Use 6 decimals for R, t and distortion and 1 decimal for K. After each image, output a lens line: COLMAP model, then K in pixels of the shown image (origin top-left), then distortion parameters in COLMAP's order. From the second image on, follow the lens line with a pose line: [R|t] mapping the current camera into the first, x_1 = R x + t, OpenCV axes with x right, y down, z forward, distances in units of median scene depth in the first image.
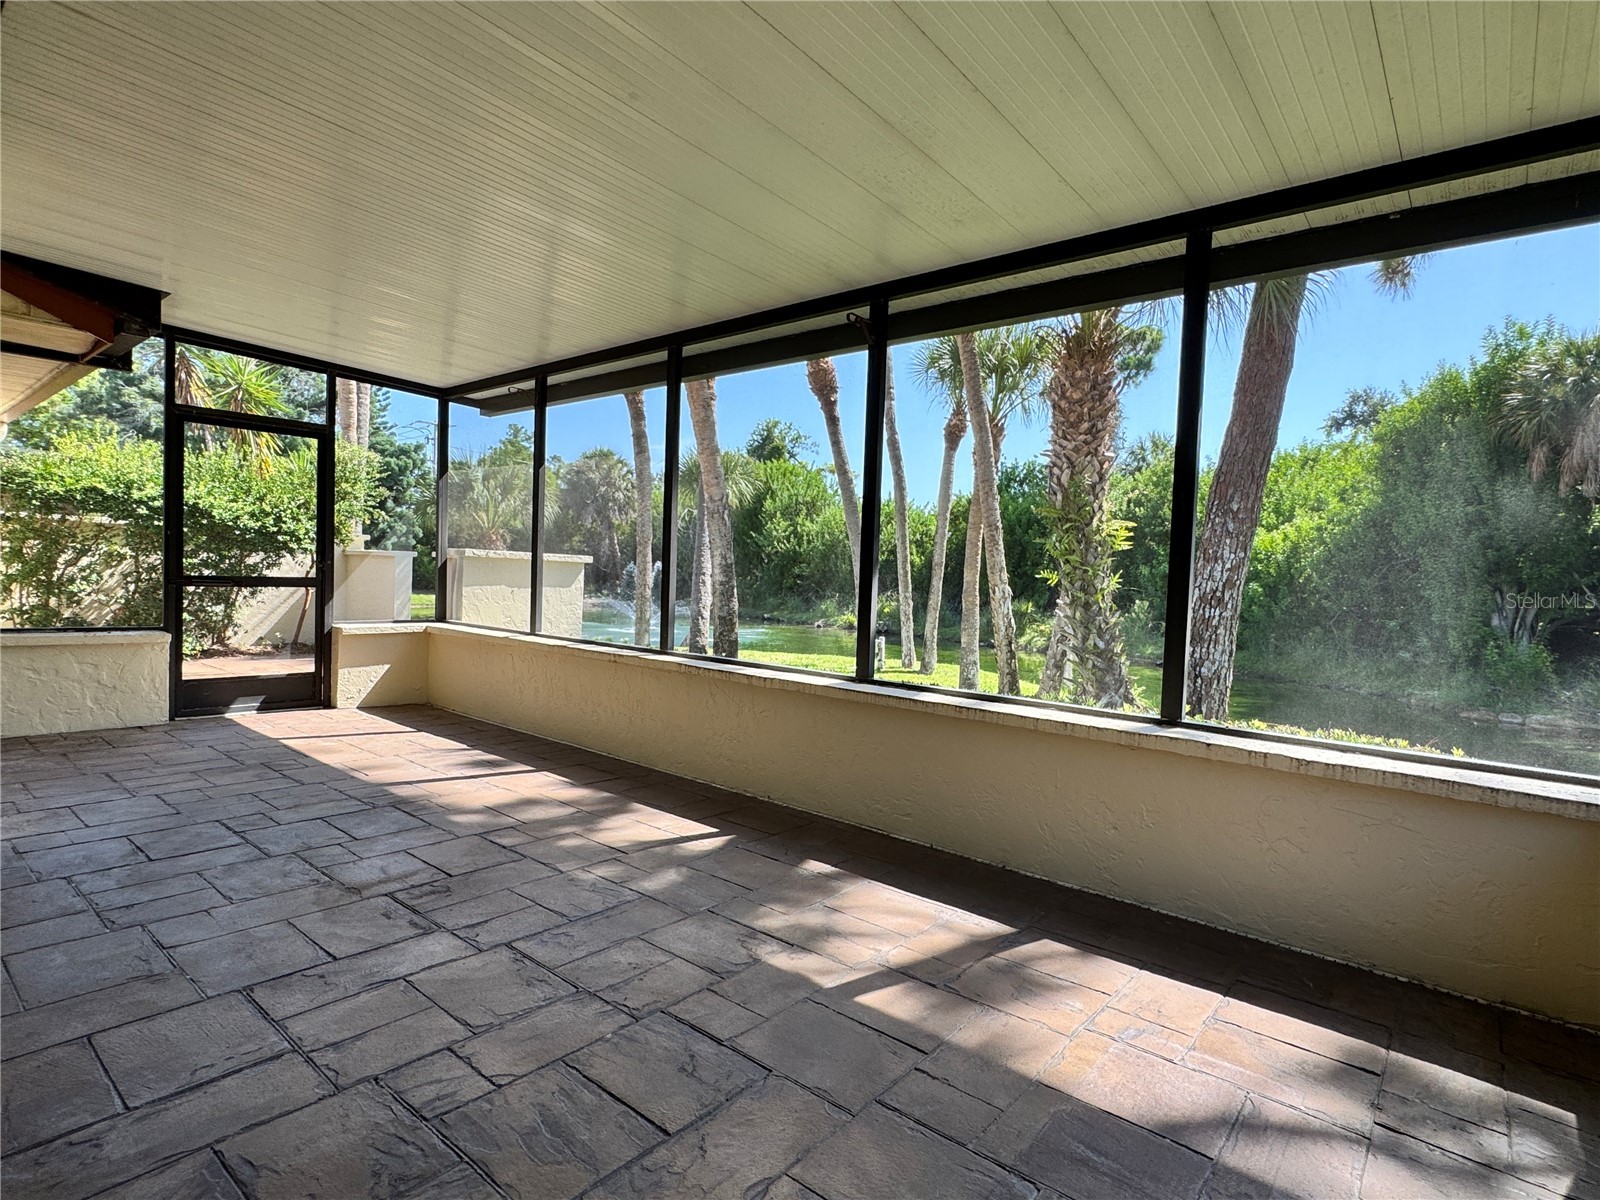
lens RADIAL K [[823.2, 0, 796.9], [0, 823.2, 602.4], [0, 0, 1]] dist [-0.001194, -0.001055]
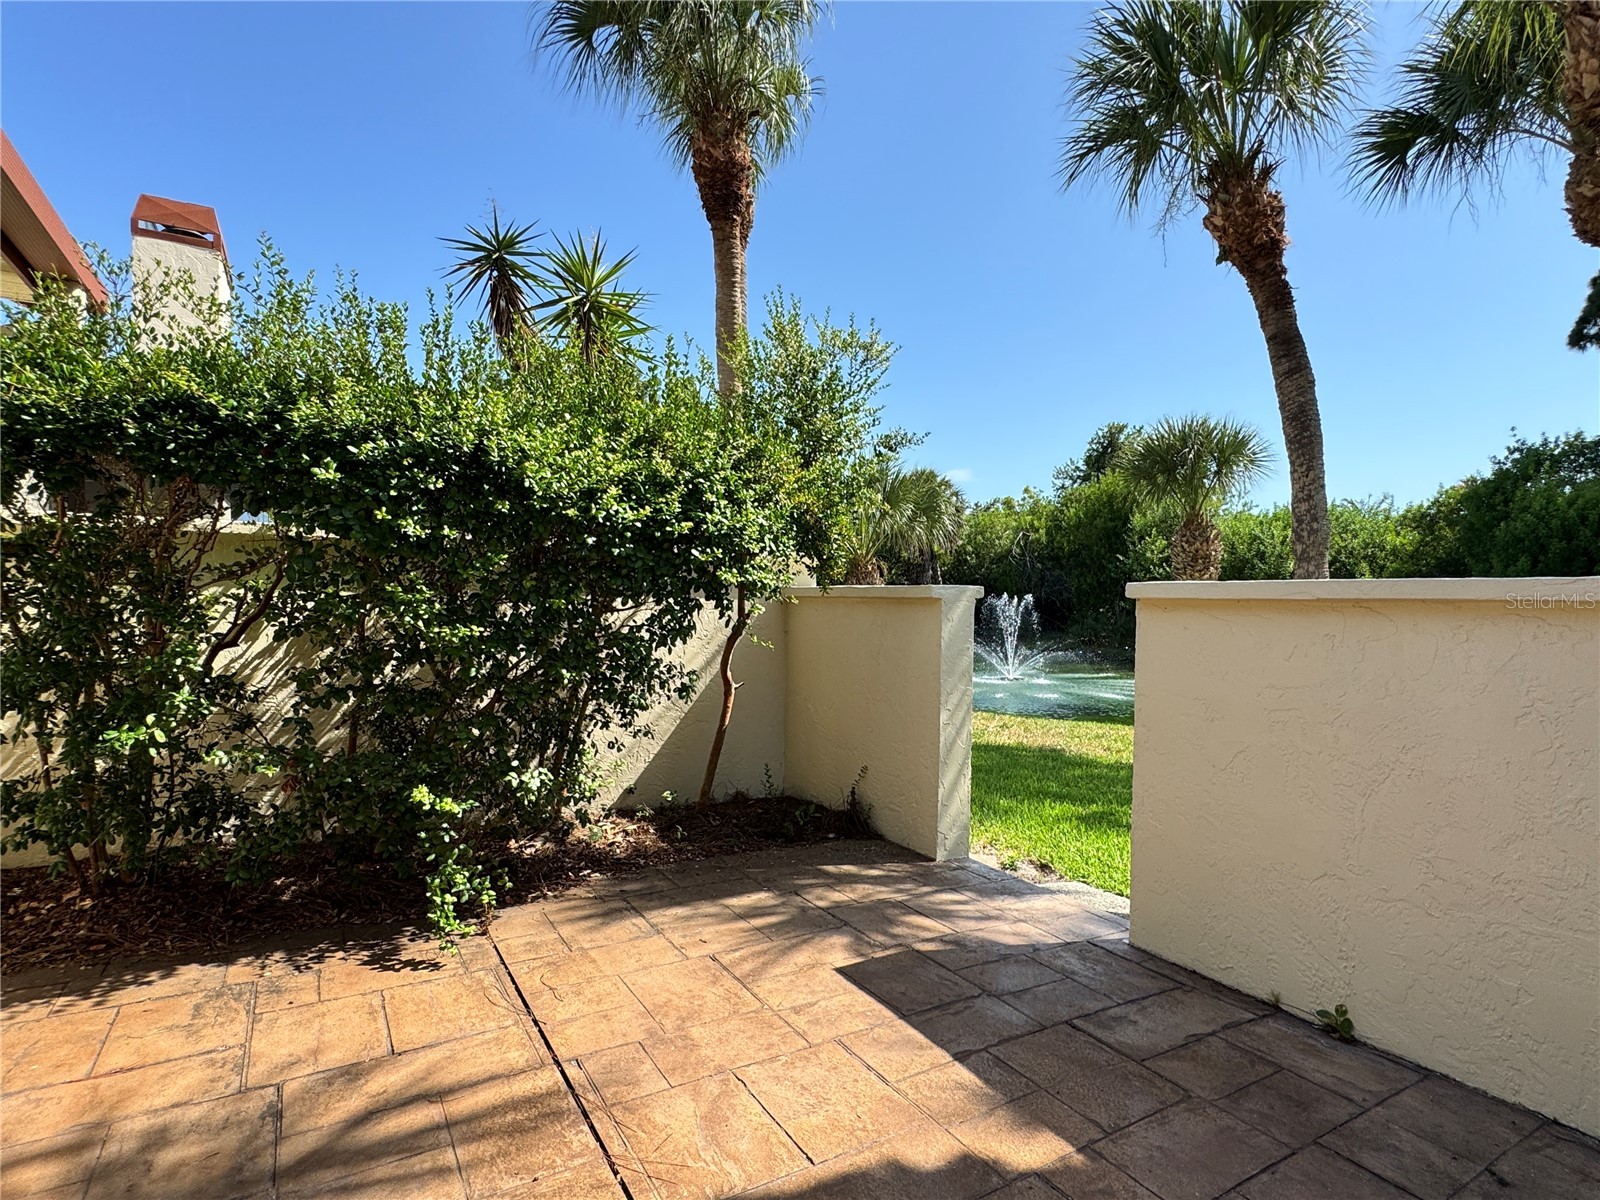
lens RADIAL K [[823.2, 0, 796.9], [0, 823.2, 602.4], [0, 0, 1]] dist [-0.001194, -0.001055]
pose [[0.944798, -0.024275, -0.326752, -1.124616], [0.011313, 0.999074, -0.041512, -0.102748], [0.327458, 0.035524, 0.944198, 1.628755]]
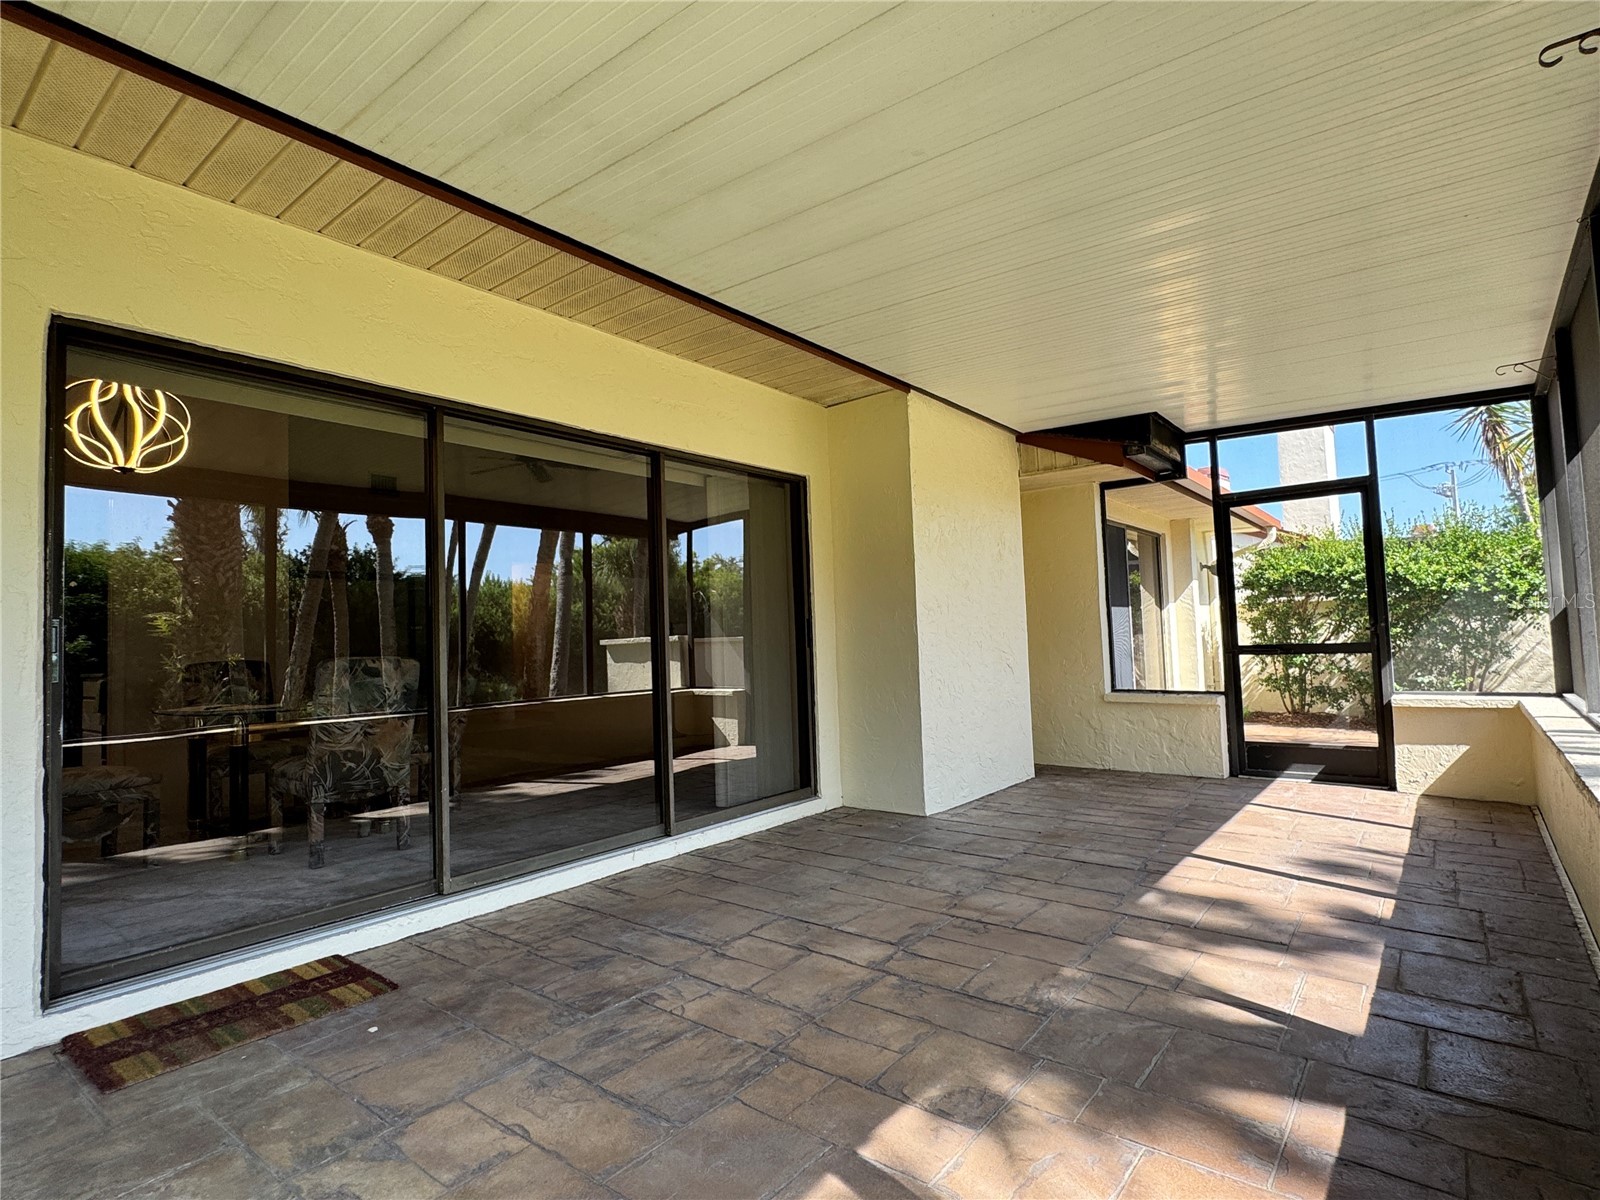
lens RADIAL K [[823.2, 0, 796.9], [0, 823.2, 602.4], [0, 0, 1]] dist [-0.001194, -0.001055]
pose [[0.023765, -0.089020, -0.995746, 0.513247], [-0.003342, 0.996015, -0.089123, 0.015429], [0.999712, 0.005446, 0.023373, 0.565391]]
